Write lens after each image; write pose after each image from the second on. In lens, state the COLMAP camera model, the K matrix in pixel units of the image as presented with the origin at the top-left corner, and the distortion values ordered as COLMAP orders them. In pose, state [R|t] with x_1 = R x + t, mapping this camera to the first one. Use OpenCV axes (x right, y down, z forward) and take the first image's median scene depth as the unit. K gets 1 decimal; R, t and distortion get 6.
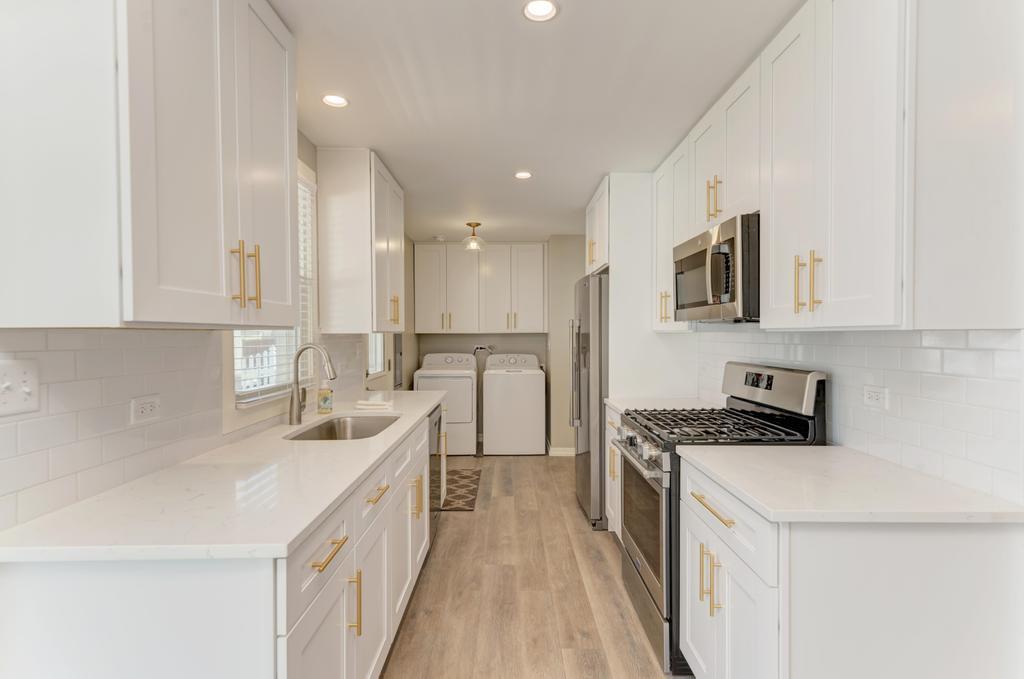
lens RADIAL K [[504.7, 0, 511.8], [0, 504.7, 340.7], [0, 0, 1]] dist [0.009183, -0.001012]
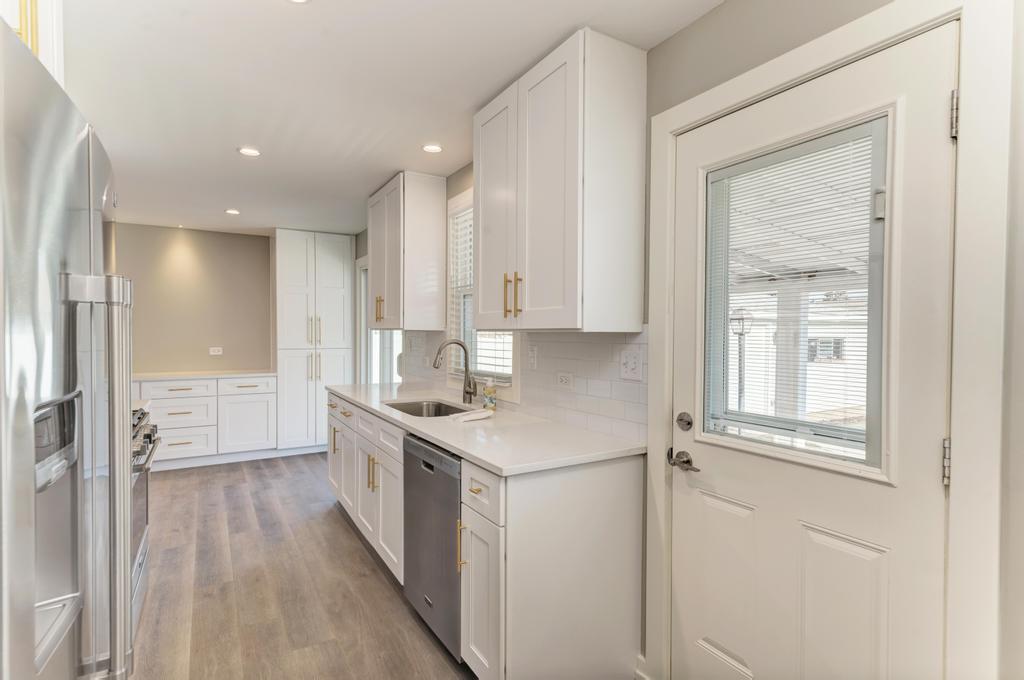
lens RADIAL K [[504.7, 0, 511.8], [0, 504.7, 341.2], [0, 0, 1]] dist [0.009183, -0.001012]
pose [[-0.860212, 0.007773, -0.509877, 0.075398], [-0.010060, 0.999431, 0.032208, -0.018947], [0.509837, 0.032835, -0.859644, 1.294428]]
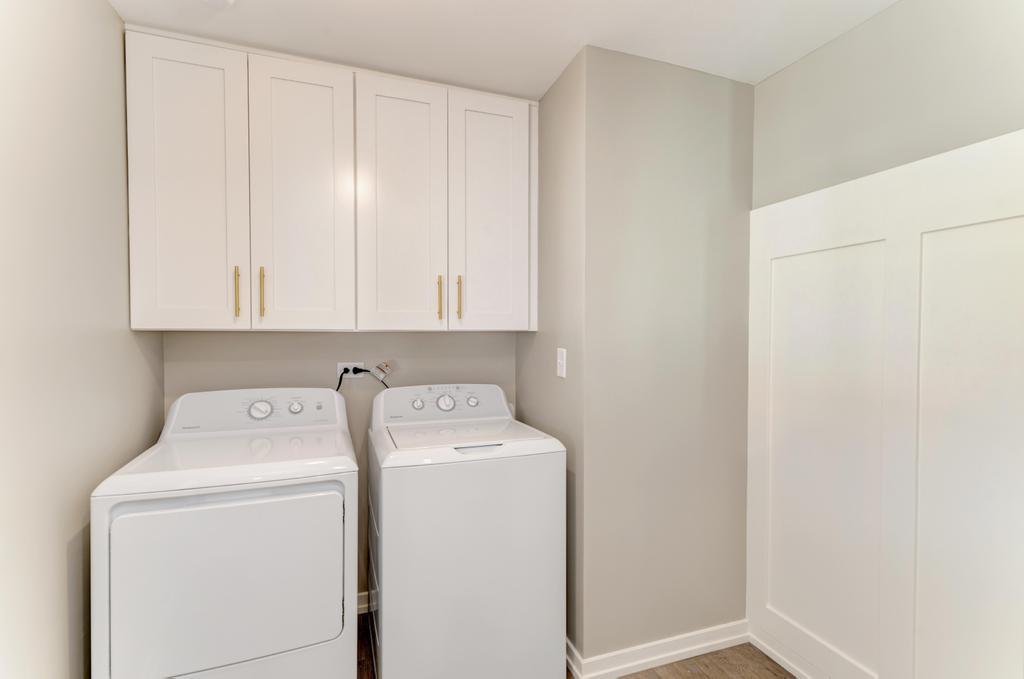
lens RADIAL K [[473.8, 0, 512.0], [0, 473.8, 339.5], [0, 0, 1]] dist [0.019588, -0.000045]
pose [[0.944988, 0.001691, 0.327102, -0.104213], [-0.001777, 0.999998, -0.000038, -0.013302], [-0.327101, -0.000546, 0.944989, 0.965467]]
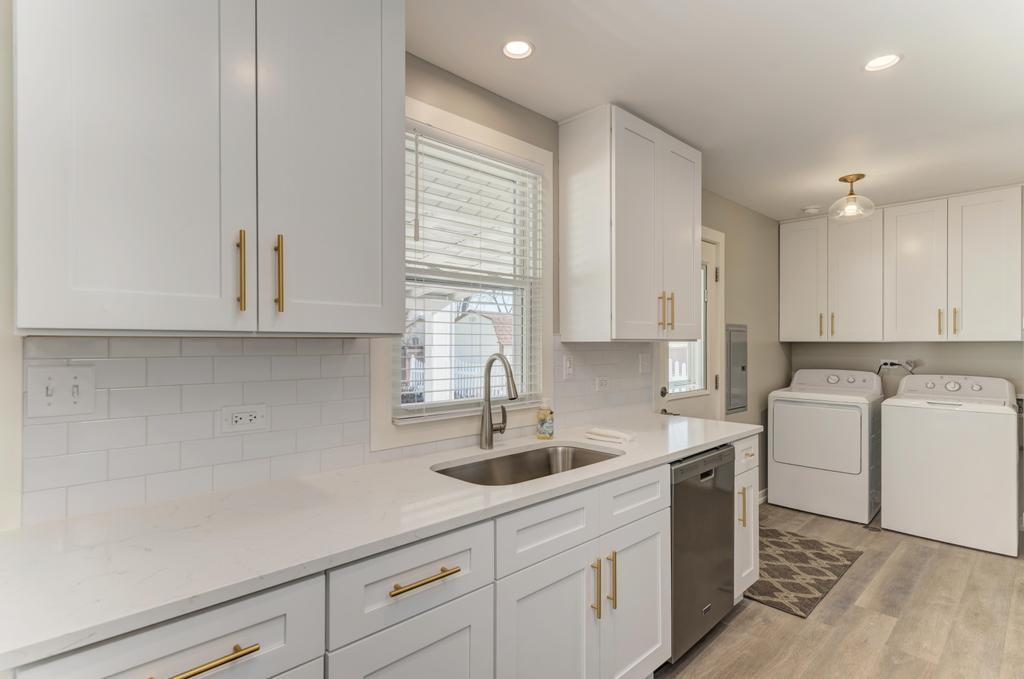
lens RADIAL K [[504.7, 0, 511.8], [0, 504.7, 340.7], [0, 0, 1]] dist [0.009183, -0.001012]
pose [[0.680295, 0.002587, -0.732934, 0.136154], [-0.013181, 0.999875, -0.008706, -0.005532], [0.732820, 0.015584, 0.680244, 0.272627]]
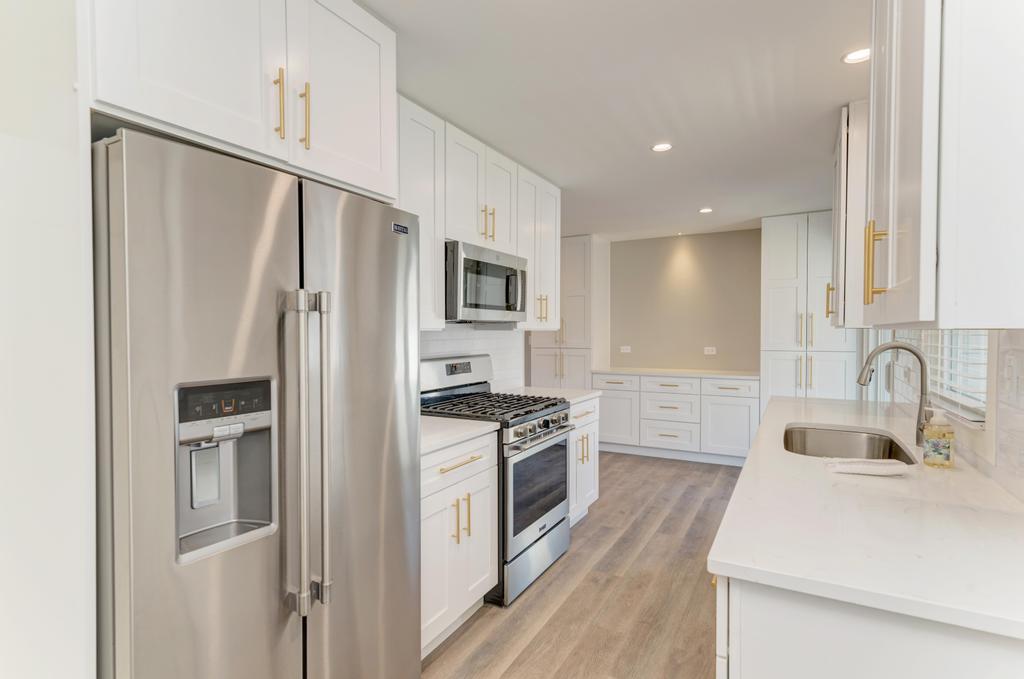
lens RADIAL K [[514.2, 0, 510.1], [0, 514.2, 339.9], [0, 0, 1]] dist [0.010989, -0.000120]
pose [[-0.869451, -0.002457, 0.494013, -0.159799], [0.013451, 0.999499, 0.028645, -0.017491], [-0.493836, 0.031550, -0.868983, 1.206040]]
